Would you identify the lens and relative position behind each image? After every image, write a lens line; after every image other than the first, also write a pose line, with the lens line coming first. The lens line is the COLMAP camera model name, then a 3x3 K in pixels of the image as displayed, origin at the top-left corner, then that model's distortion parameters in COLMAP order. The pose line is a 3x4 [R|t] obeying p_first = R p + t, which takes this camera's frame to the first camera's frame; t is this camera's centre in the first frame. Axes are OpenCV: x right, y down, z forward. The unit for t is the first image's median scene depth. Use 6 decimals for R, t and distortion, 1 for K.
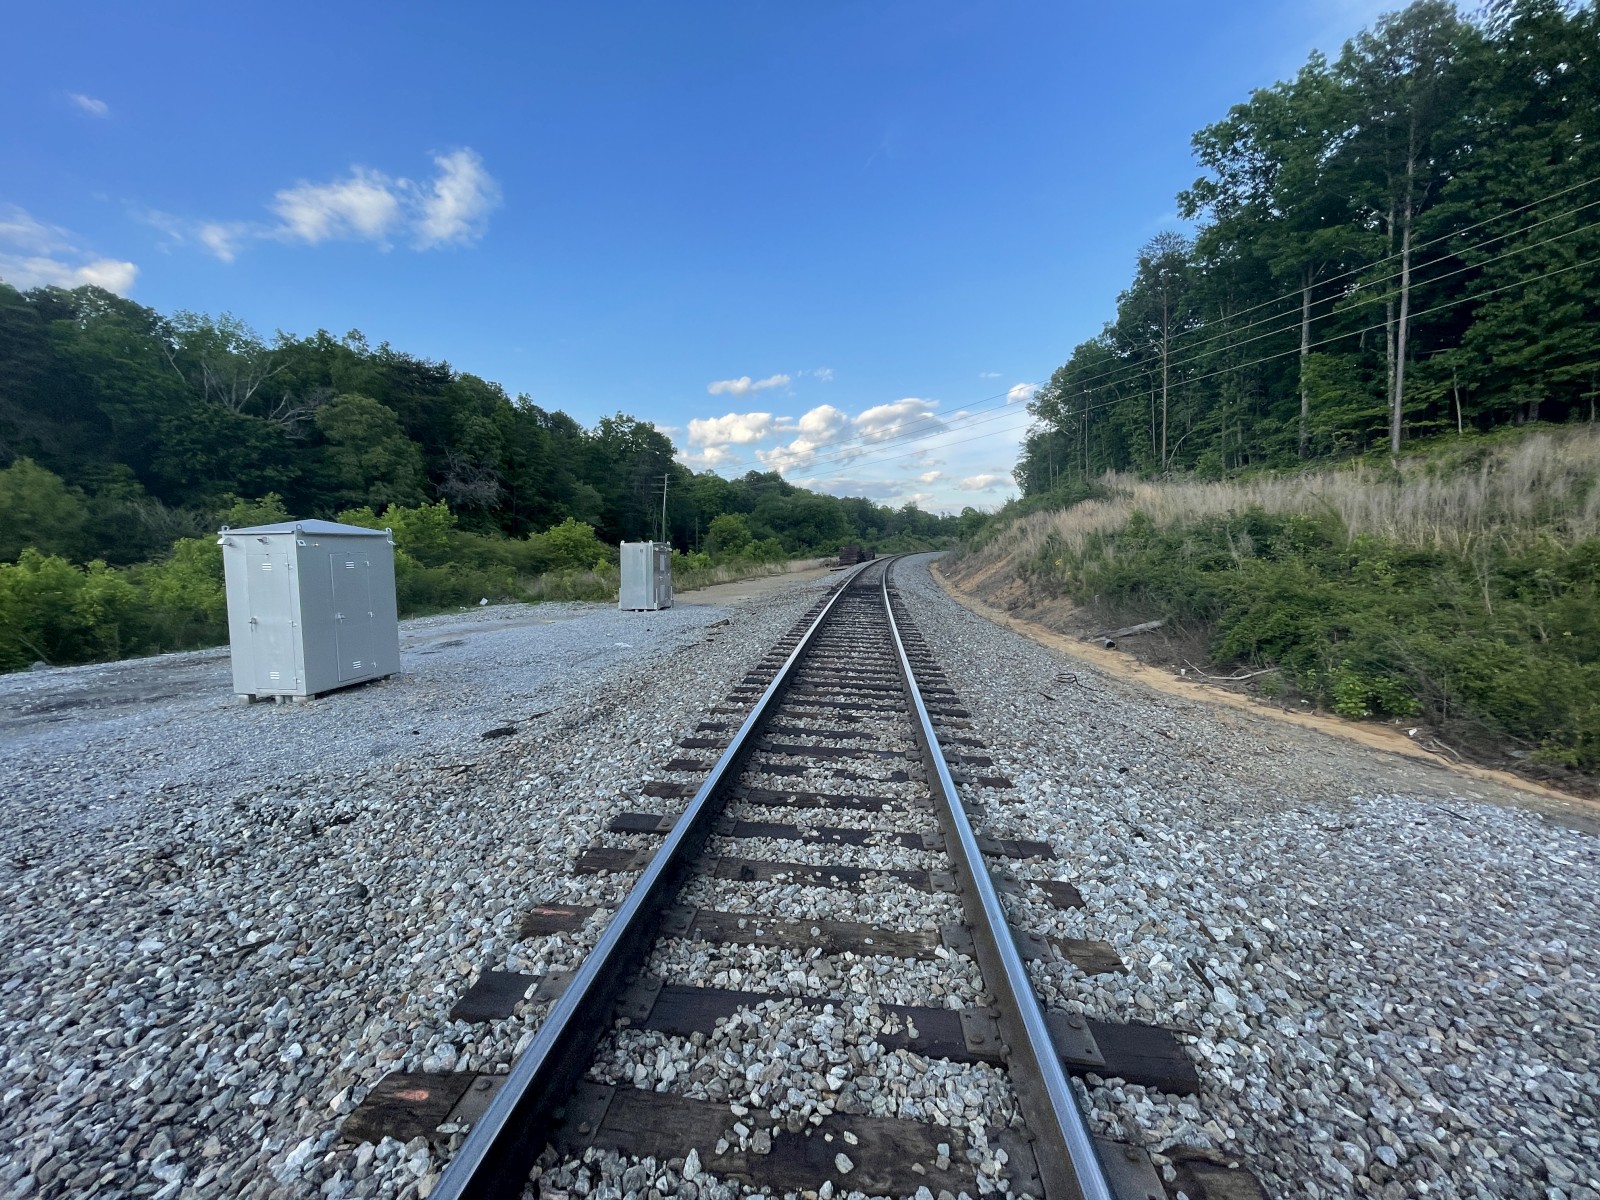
lens RADIAL K [[645.3, 0, 797.4], [0, 645.3, 598.0], [0, 0, 1]] dist [-0.003012, -0.000149]
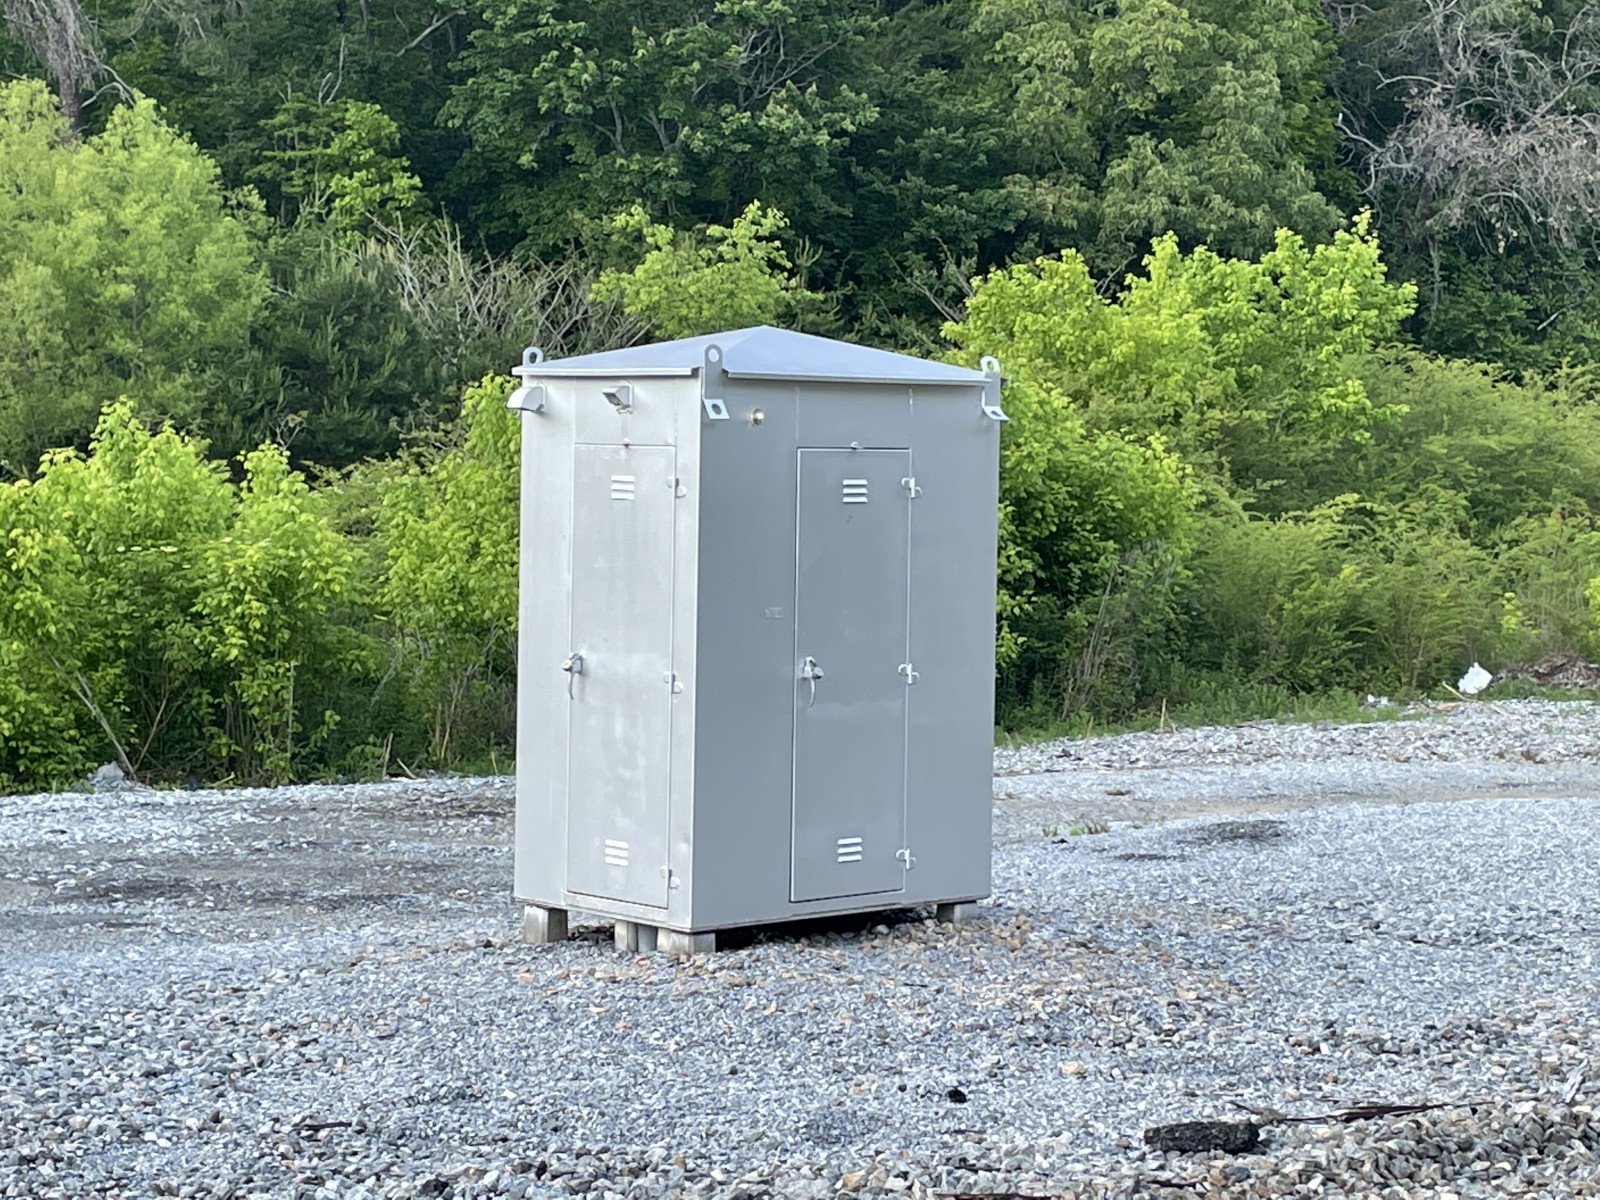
lens RADIAL K [[3432.6, 0, 798.4], [0, 3432.6, 601.7], [0, 0, 1]] dist [0.119630, -0.160065]
pose [[0.775719, 0.053654, -0.628793, 0.130177], [-0.073238, 0.997301, -0.005253, 0.003849], [0.626814, 0.050126, 0.777555, -0.098736]]
